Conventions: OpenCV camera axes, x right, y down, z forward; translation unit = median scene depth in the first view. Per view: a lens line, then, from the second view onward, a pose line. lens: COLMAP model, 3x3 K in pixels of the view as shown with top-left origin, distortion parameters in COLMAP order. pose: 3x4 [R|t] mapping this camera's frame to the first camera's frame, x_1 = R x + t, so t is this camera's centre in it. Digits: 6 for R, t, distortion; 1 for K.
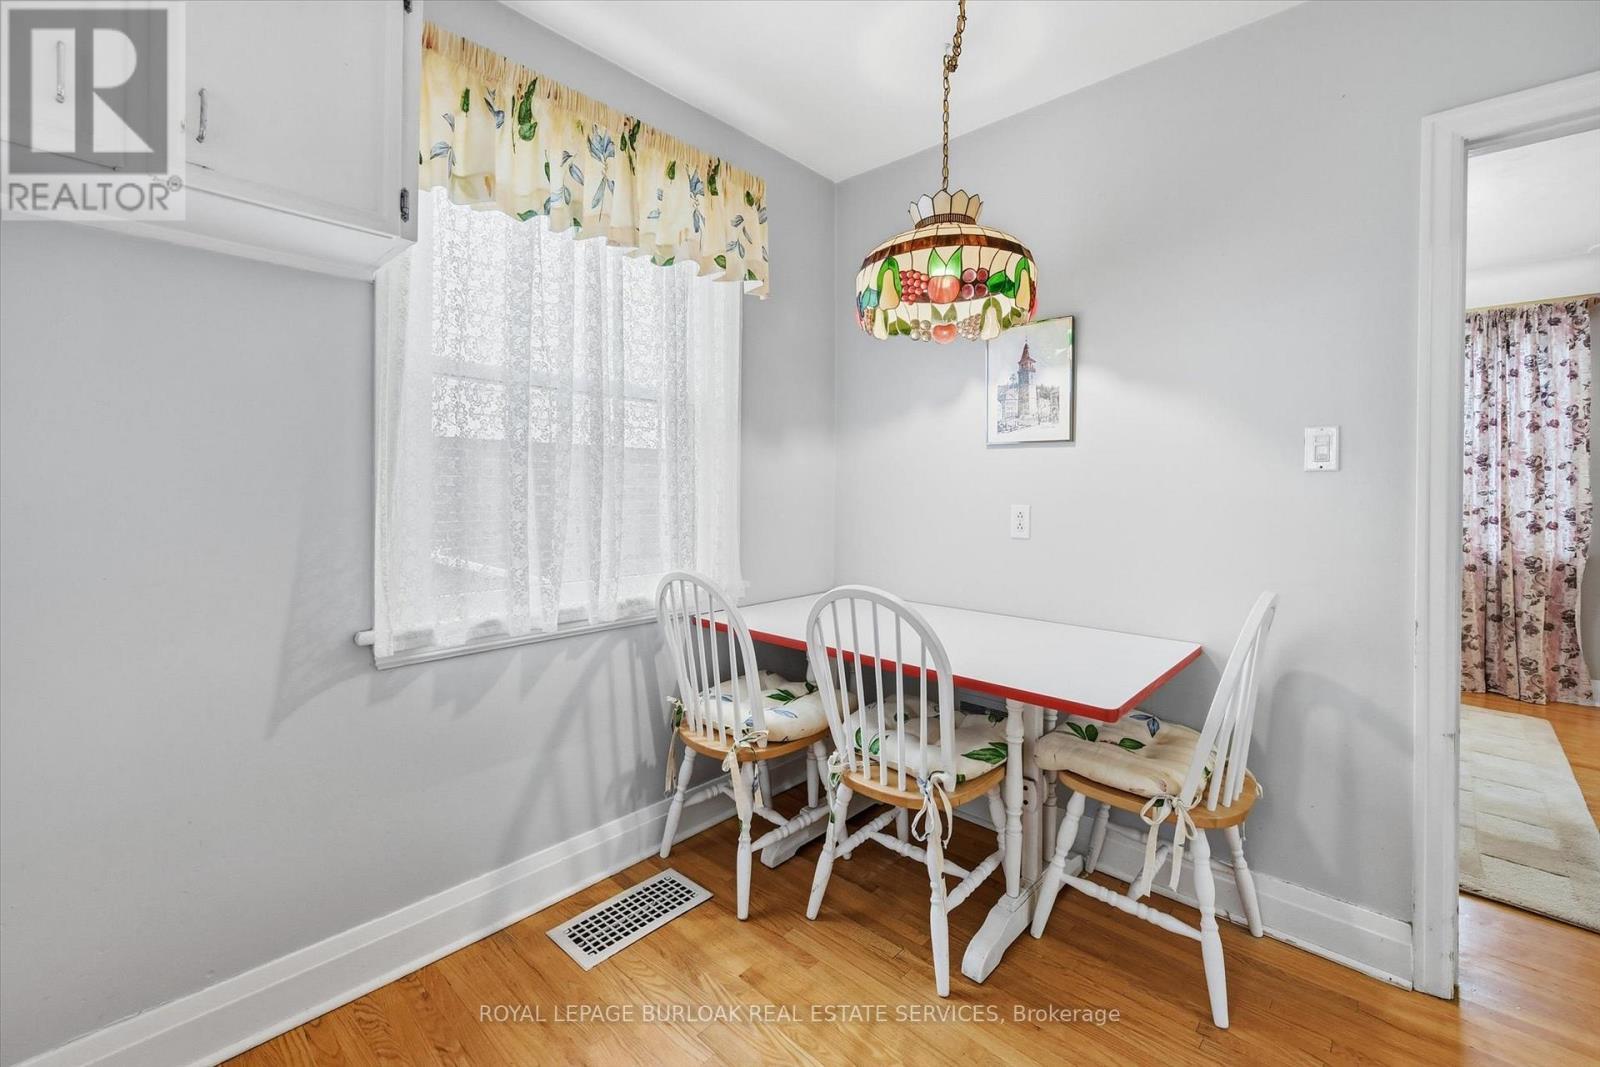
lens RADIAL K [[664.2, 0, 800.5], [0, 664.2, 487.4], [0, 0, 1]] dist [0.000671, 0.000157]
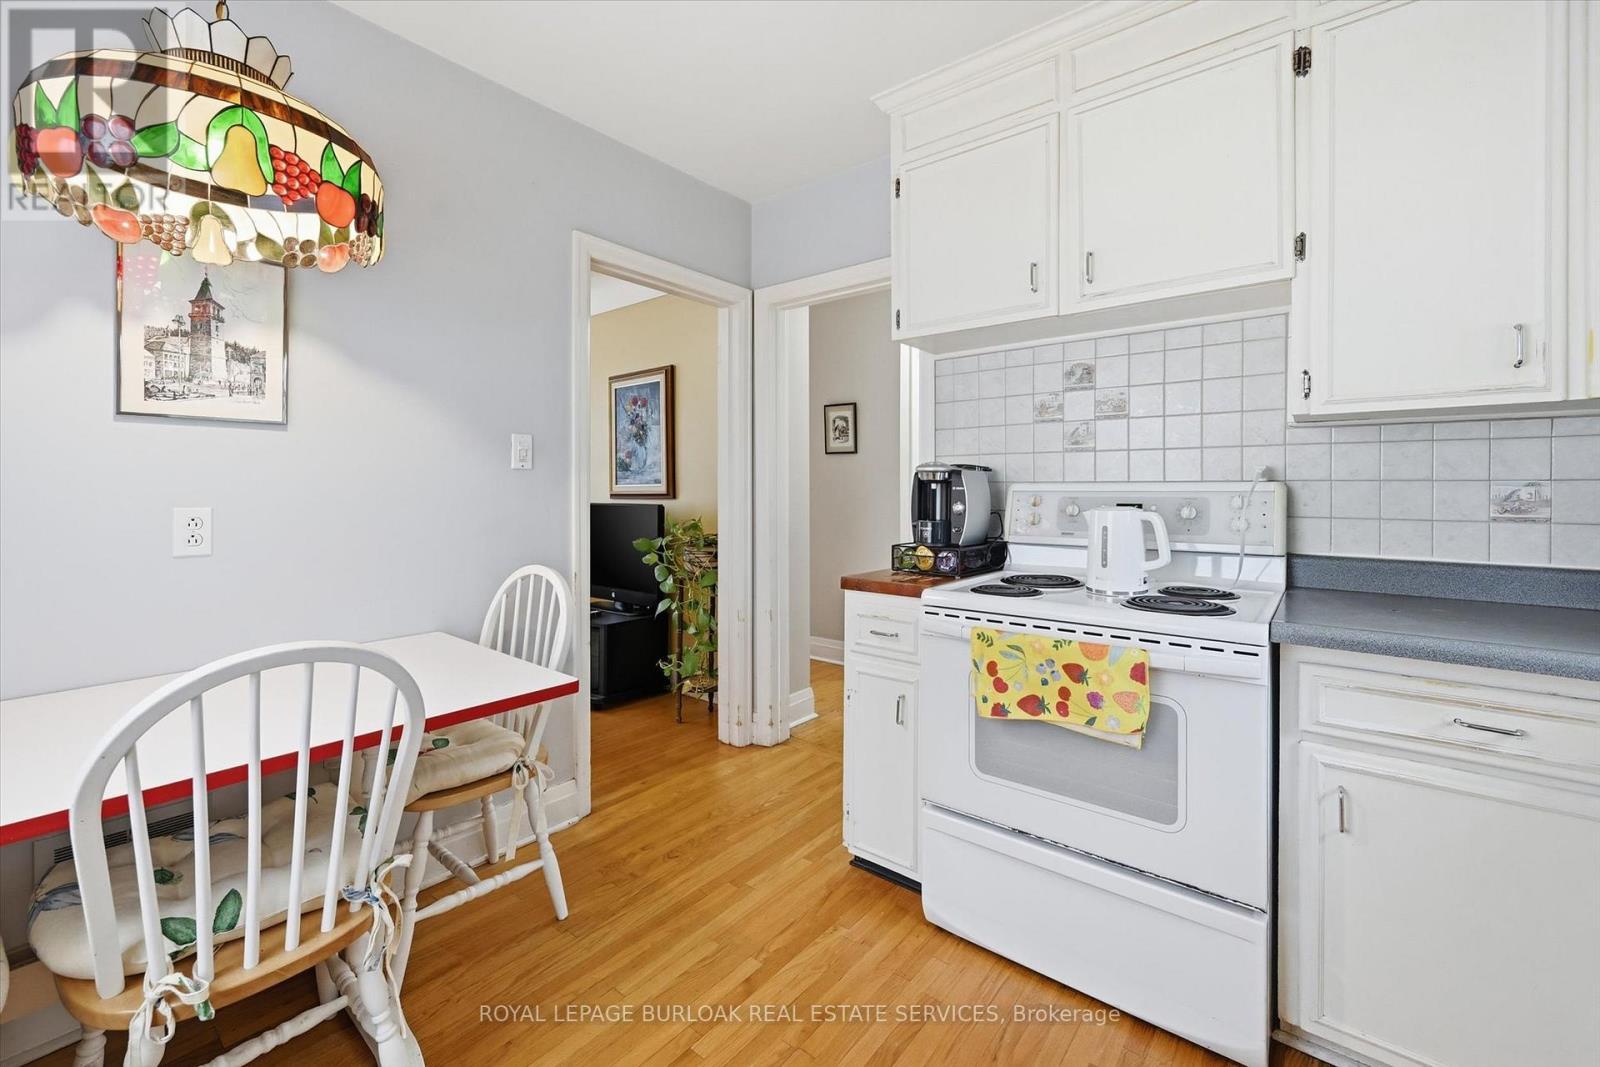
lens RADIAL K [[664.2, 0, 800.5], [0, 664.2, 487.4], [0, 0, 1]] dist [0.000671, 0.000157]
pose [[-0.064756, -0.007918, 0.997870, -0.515557], [0.002030, 0.999965, 0.008066, 0.001158], [-0.997899, 0.002548, -0.064738, 0.530167]]
